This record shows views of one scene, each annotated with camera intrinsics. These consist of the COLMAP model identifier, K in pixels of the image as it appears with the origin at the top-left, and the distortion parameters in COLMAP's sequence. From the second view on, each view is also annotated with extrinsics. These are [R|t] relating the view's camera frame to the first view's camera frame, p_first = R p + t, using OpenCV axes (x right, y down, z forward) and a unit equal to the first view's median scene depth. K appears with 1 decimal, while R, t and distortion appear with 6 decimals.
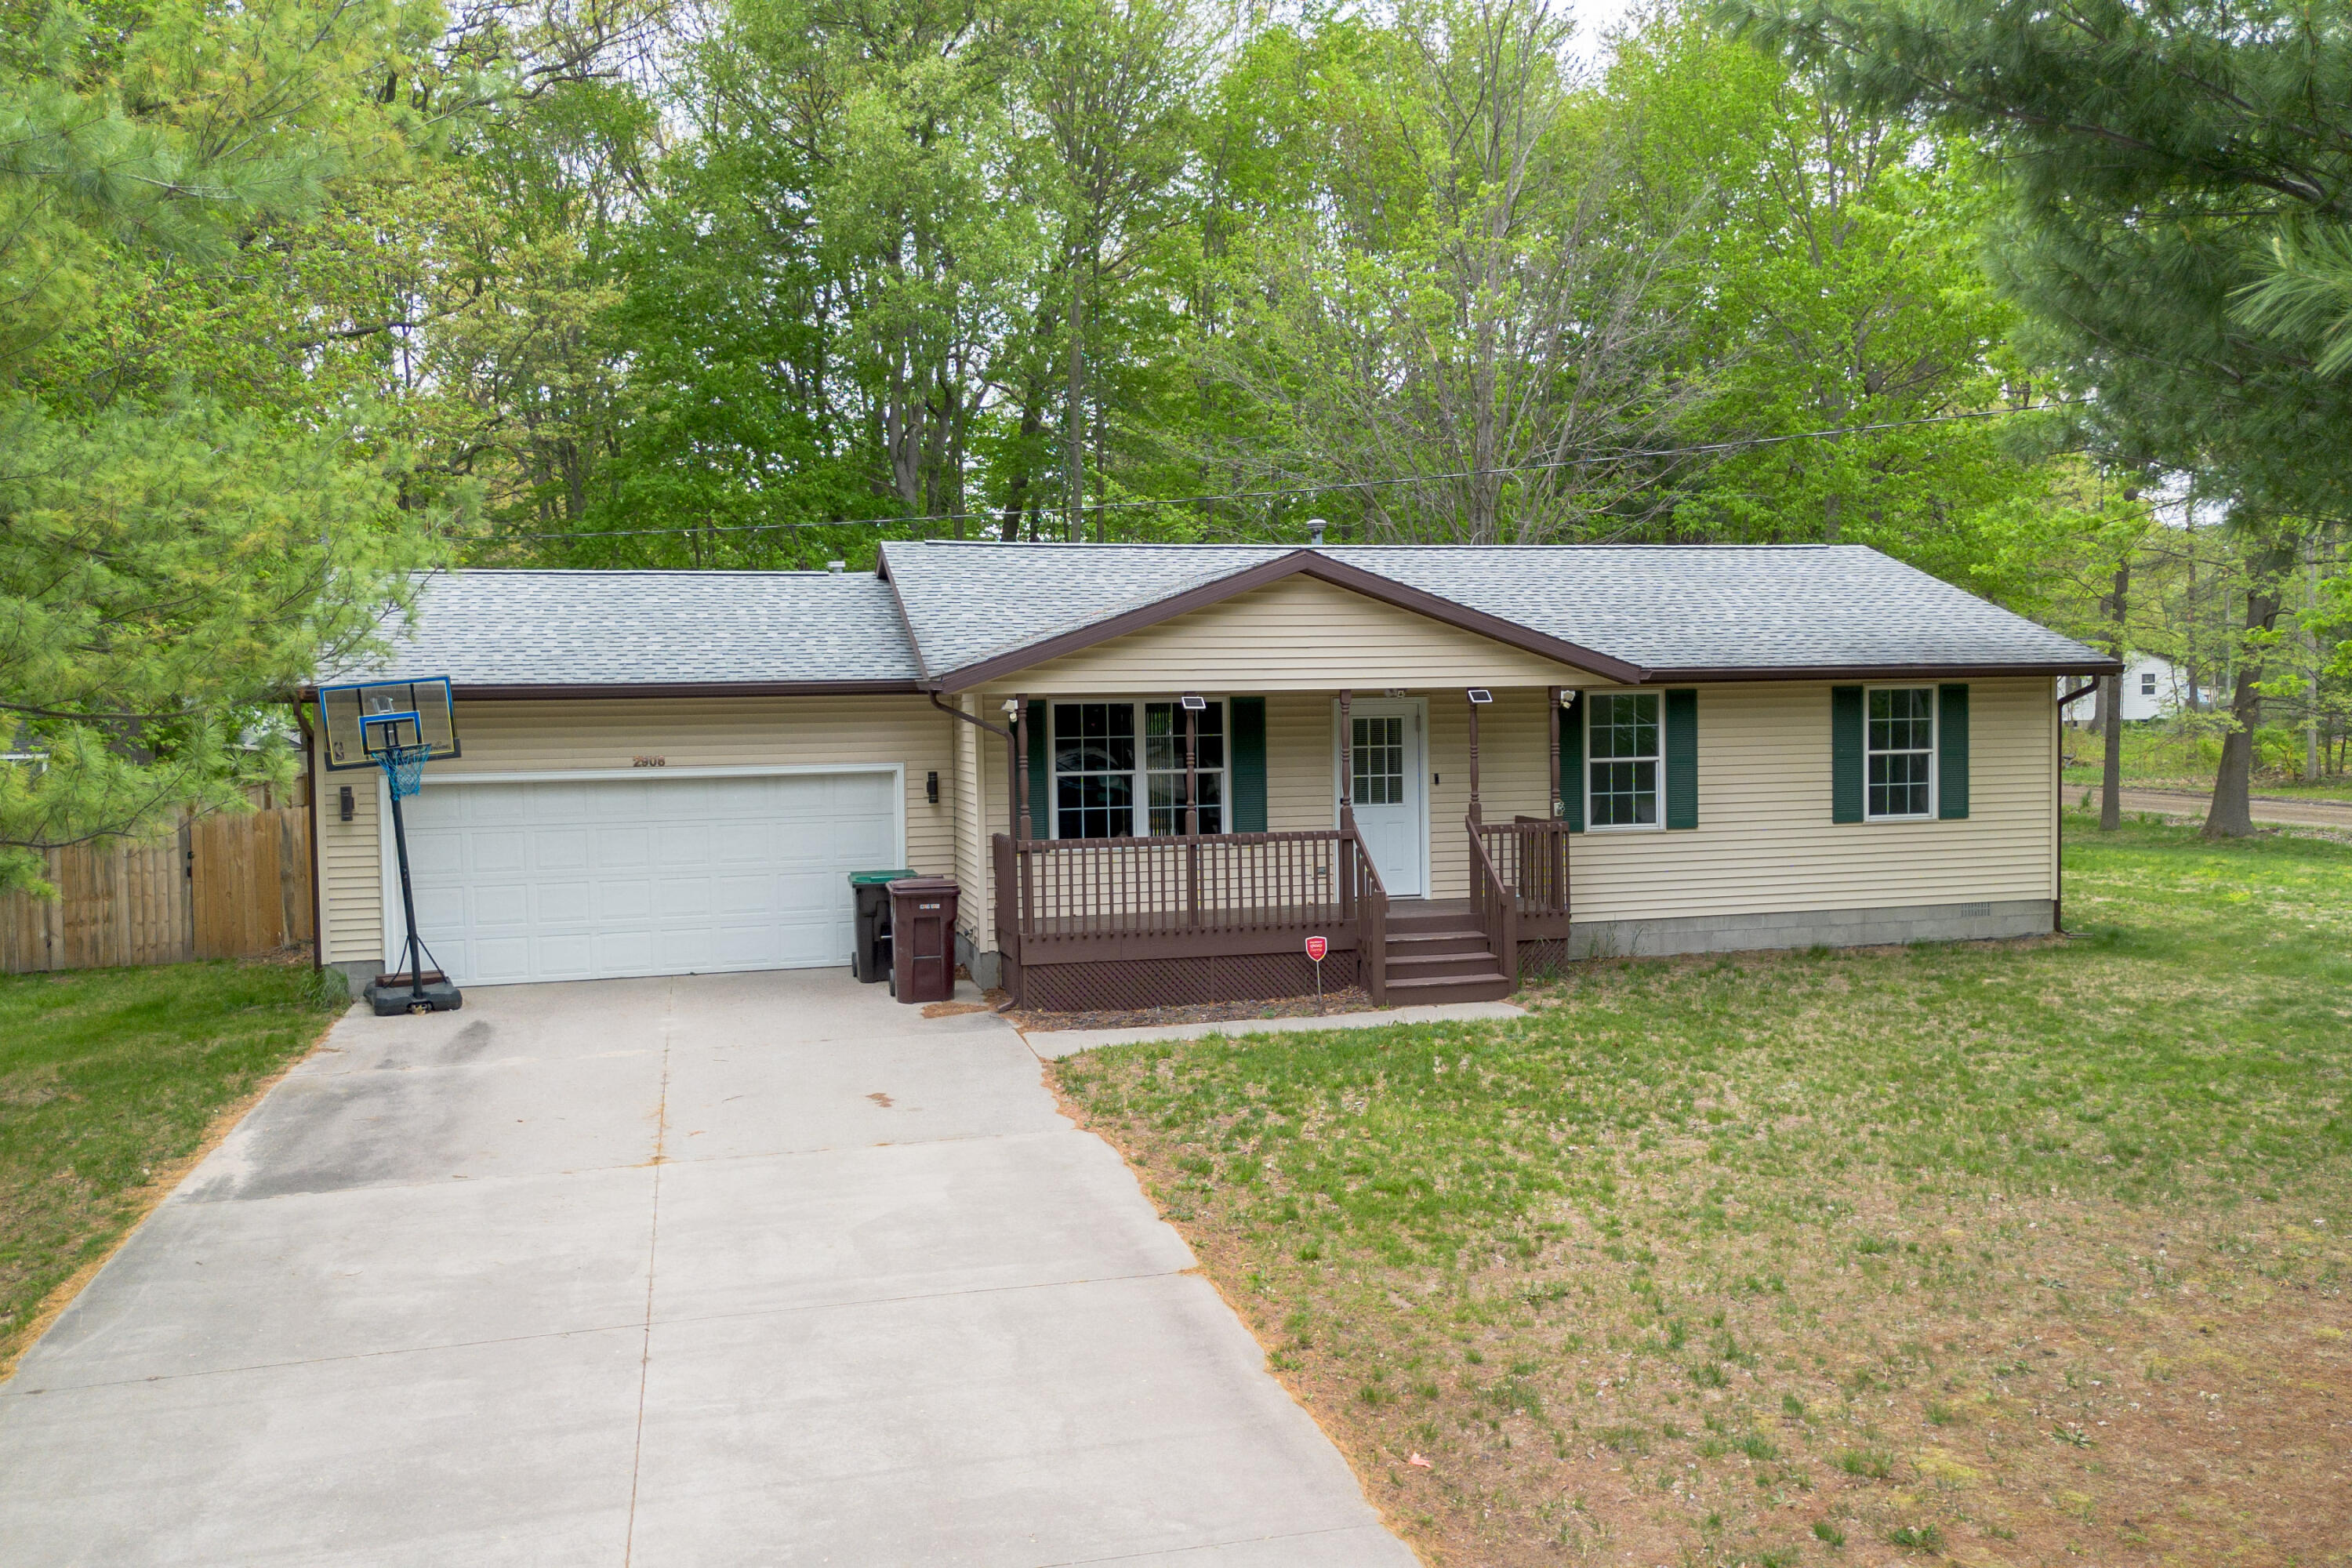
lens RADIAL K [[1970.1, 0, 1261.3], [0, 1970.1, 742.4], [0, 0, 1]] dist [0.045772, -0.023075]
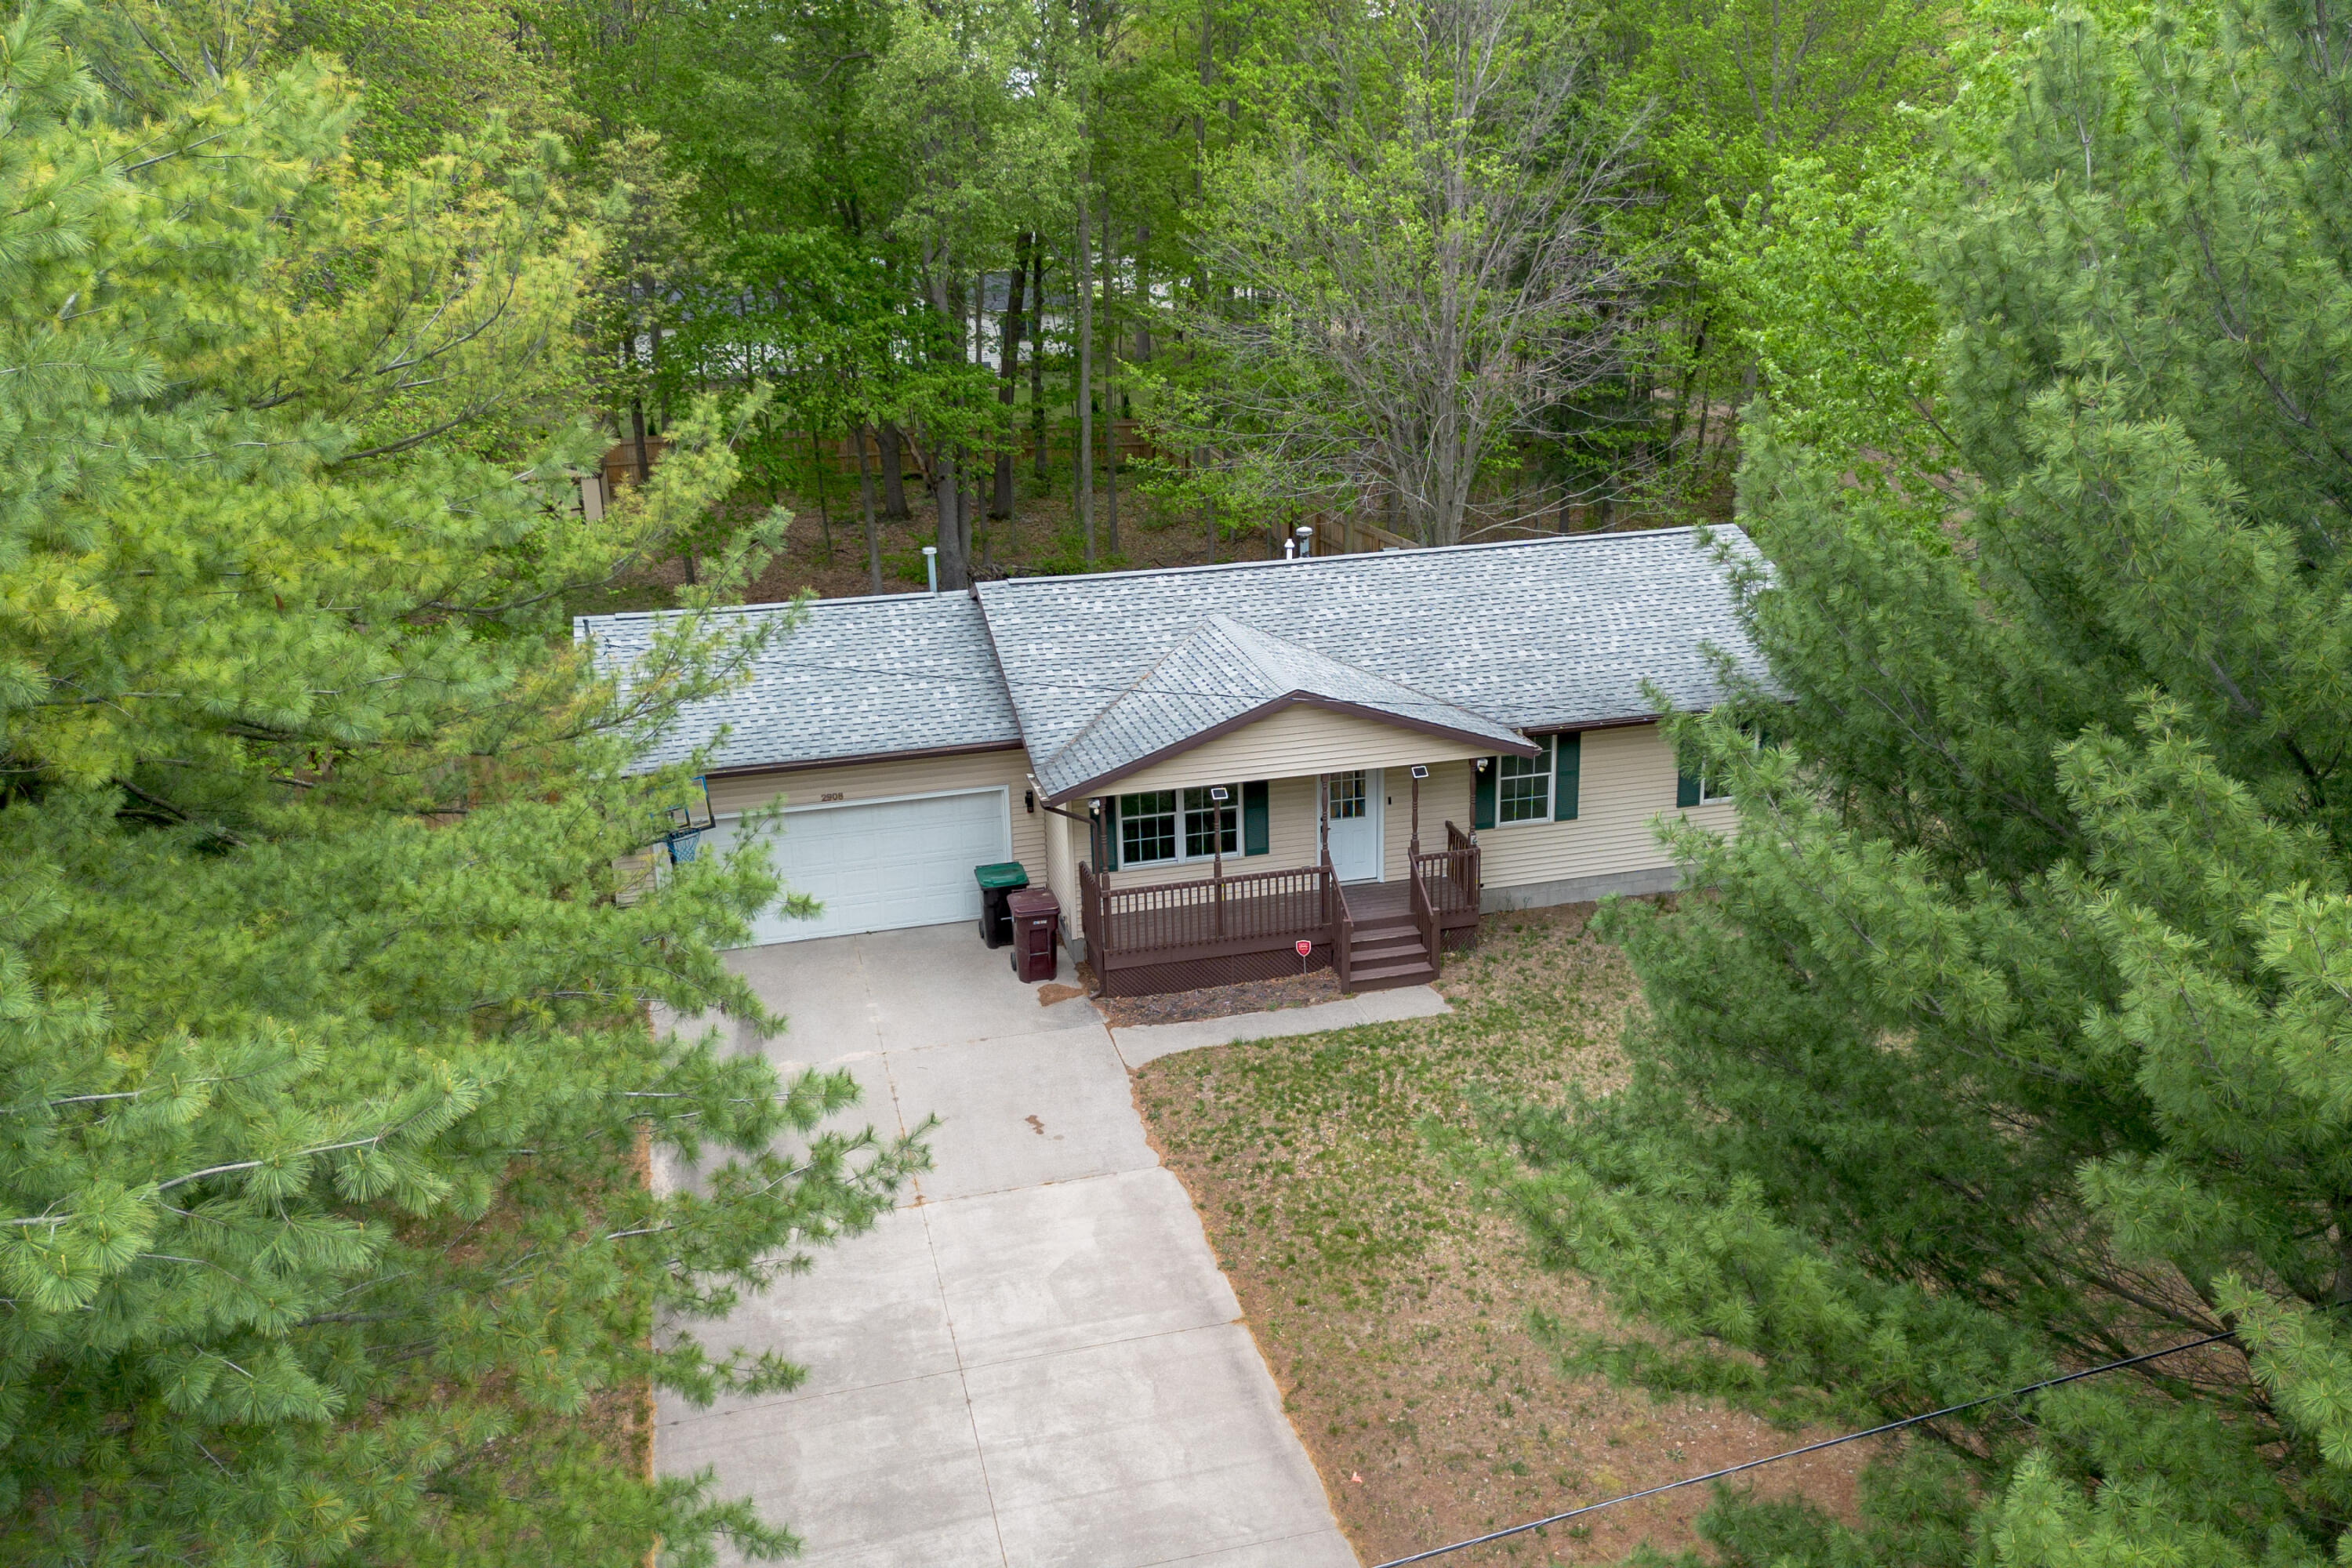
lens RADIAL K [[1970.1, 0, 1227.7], [0, 1970.1, 739.4], [0, 0, 1]] dist [0.045772, -0.023075]
pose [[0.999983, -0.001134, -0.005675, -0.020090], [0.002609, 0.963677, 0.267057, -0.438044], [0.005166, -0.267068, 0.963664, -0.374209]]
